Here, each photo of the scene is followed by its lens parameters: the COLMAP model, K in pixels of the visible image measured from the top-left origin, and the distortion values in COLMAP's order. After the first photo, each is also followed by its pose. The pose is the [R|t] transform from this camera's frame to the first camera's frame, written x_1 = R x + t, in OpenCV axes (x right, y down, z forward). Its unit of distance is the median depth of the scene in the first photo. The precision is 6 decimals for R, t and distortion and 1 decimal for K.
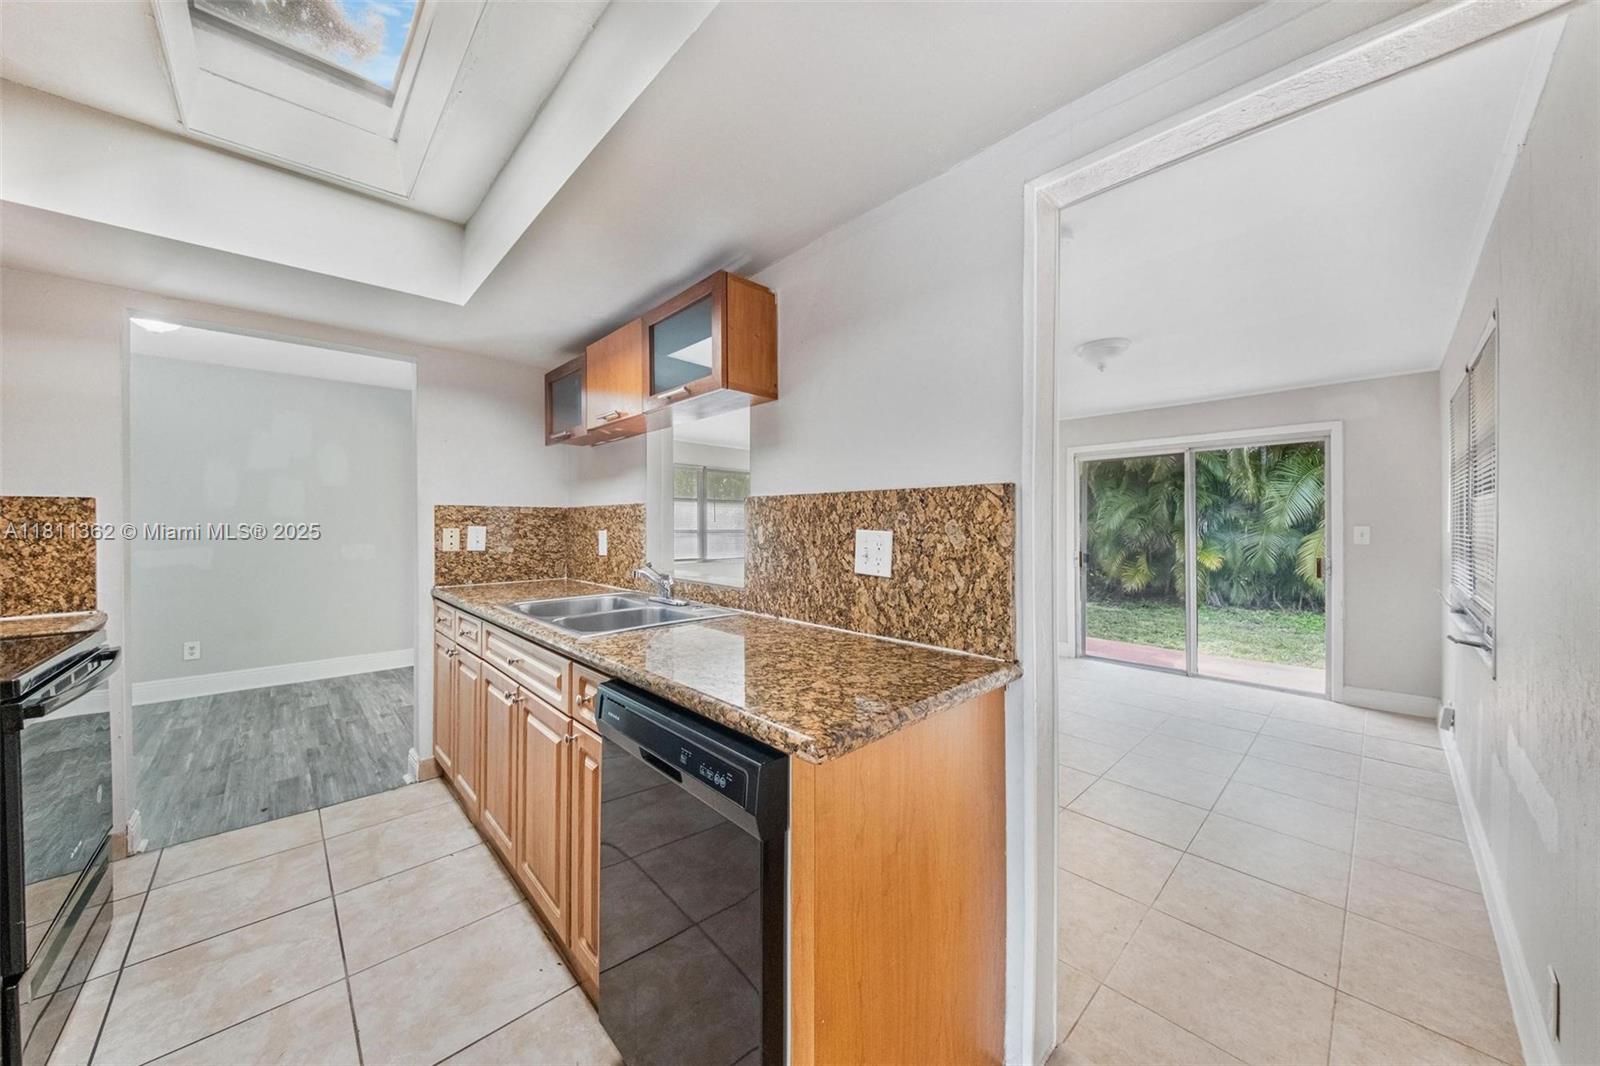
lens RADIAL K [[550.2, 0, 782.1], [0, 550.2, 524.3], [0, 0, 1]] dist [0.000822, -0.000117]
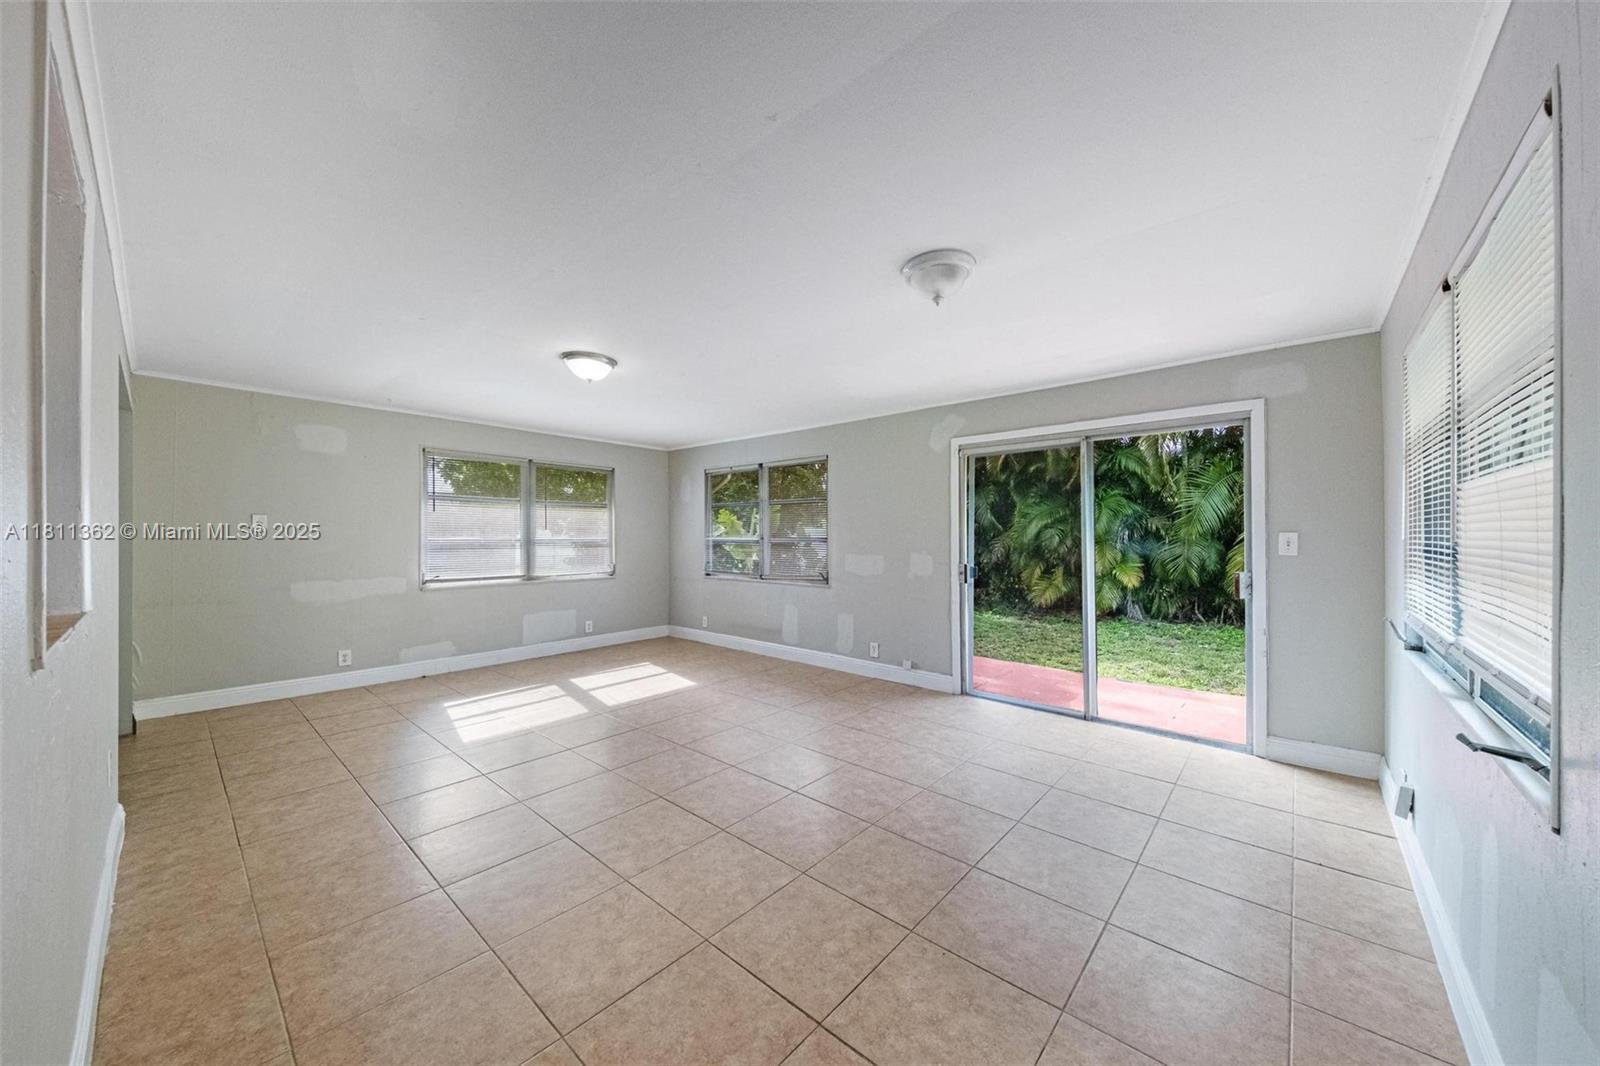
lens RADIAL K [[549.3, 0, 792.0], [0, 549.3, 533.1], [0, 0, 1]] dist [0.035478, -0.012183]
pose [[0.995346, -0.000526, 0.096360, 0.263911], [0.000974, 0.999989, -0.004605, 0.006963], [-0.096357, 0.004678, 0.995336, 0.264039]]
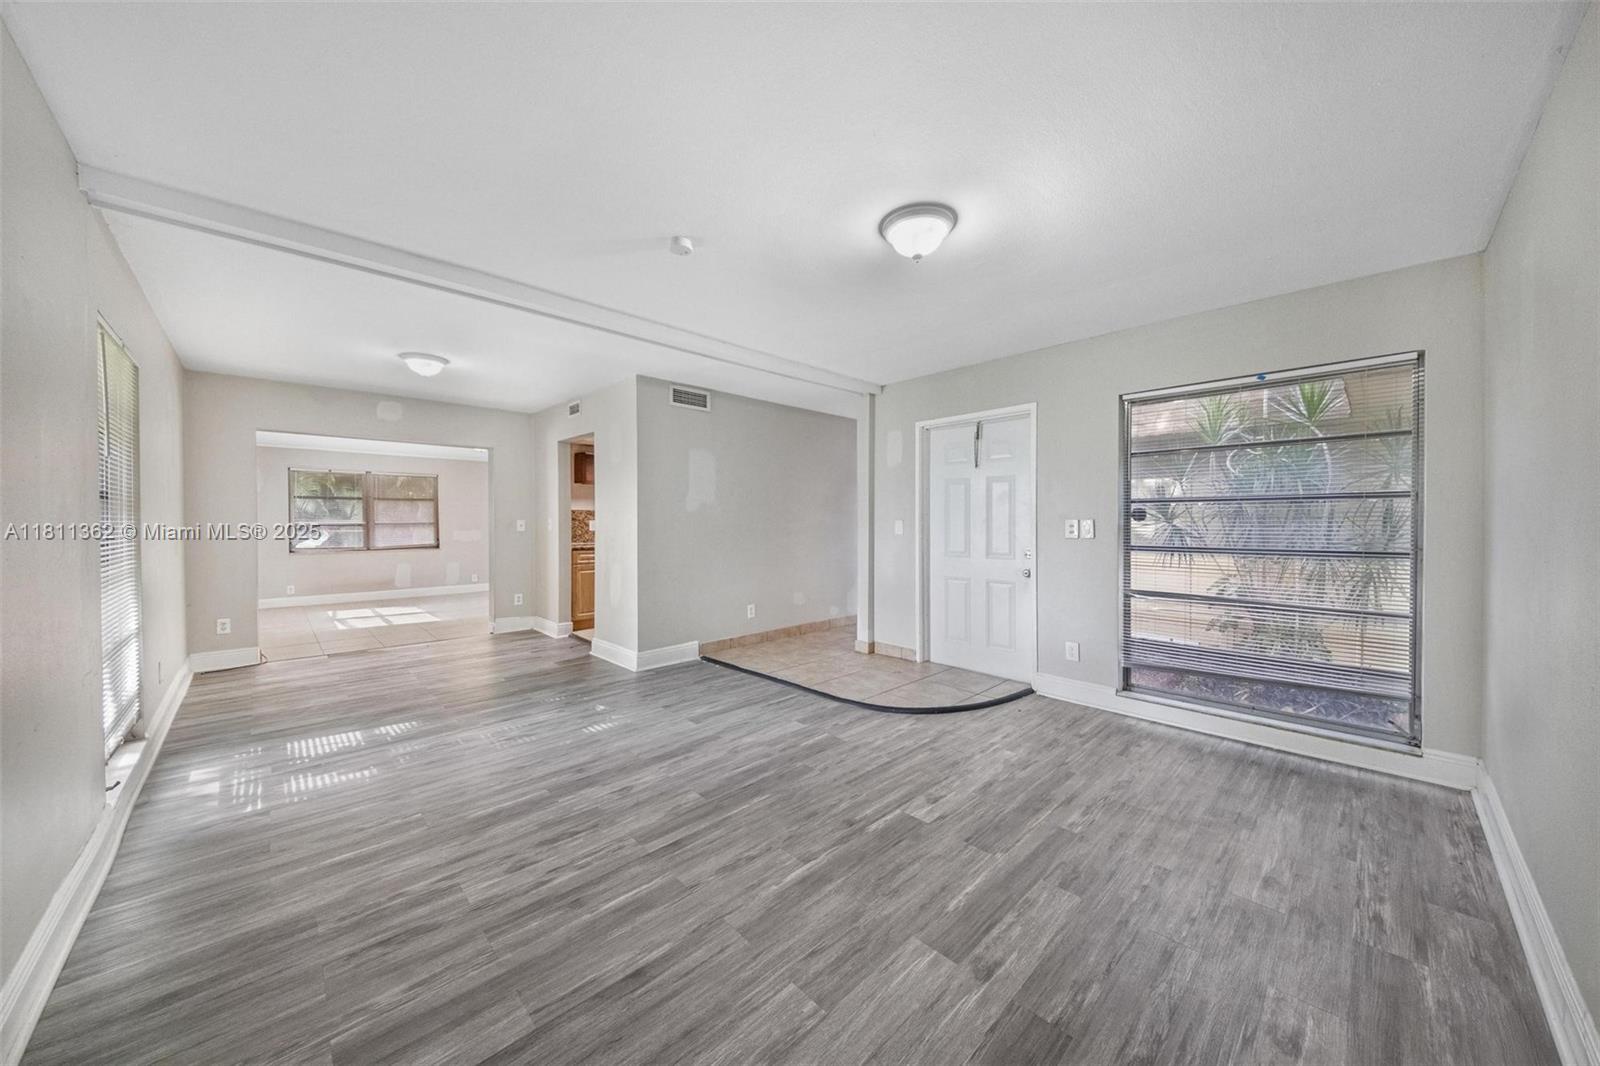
lens RADIAL K [[535.1, 0, 809.2], [0, 535.1, 524.7], [0, 0, 1]] dist [0.000585, -0.007205]
pose [[-0.054573, -0.007478, 0.998482, -1.837712], [0.002592, 0.999968, 0.007631, 0.011601], [-0.998506, 0.003004, -0.054552, 0.111217]]
